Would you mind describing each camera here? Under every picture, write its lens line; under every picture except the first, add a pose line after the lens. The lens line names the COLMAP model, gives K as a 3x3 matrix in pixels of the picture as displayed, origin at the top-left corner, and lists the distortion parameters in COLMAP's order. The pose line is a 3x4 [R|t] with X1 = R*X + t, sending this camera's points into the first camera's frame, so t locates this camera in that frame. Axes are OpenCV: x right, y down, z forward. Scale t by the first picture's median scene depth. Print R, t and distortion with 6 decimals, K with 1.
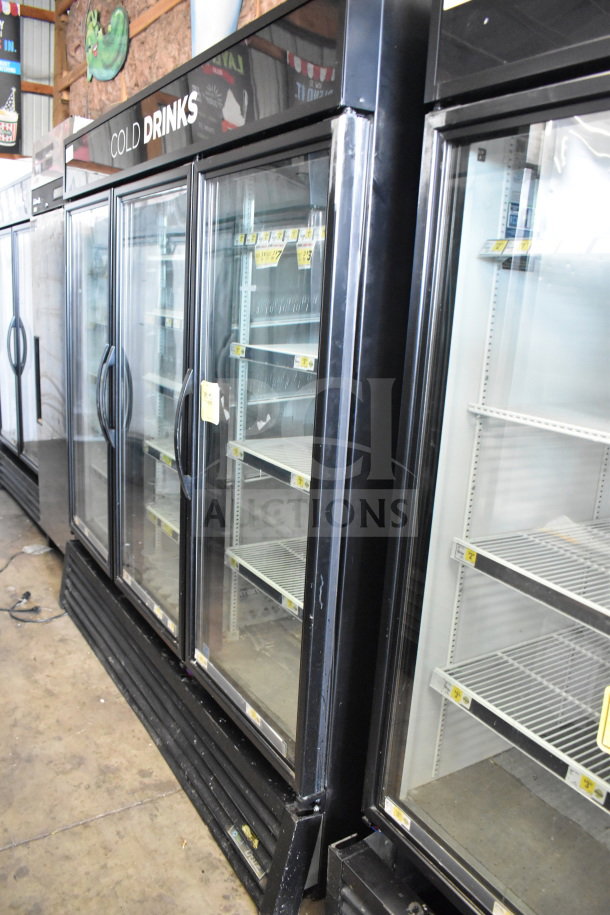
lens RADIAL K [[732.8, 0, 296.4], [0, 732.8, 460.3], [0, 0, 1]] dist [-0.097061, 0.012218]
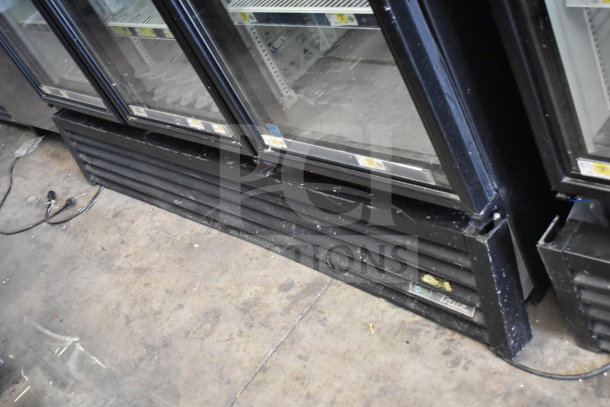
lens RADIAL K [[770.3, 0, 304.8], [0, 770.3, 200.5], [0, 0, 1]] dist [-0.071391, 0.000000]
pose [[0.853932, -0.513360, -0.085218, -0.059784], [0.508255, 0.787615, 0.348338, 0.040872], [-0.111704, -0.340770, 0.933487, 0.162361]]
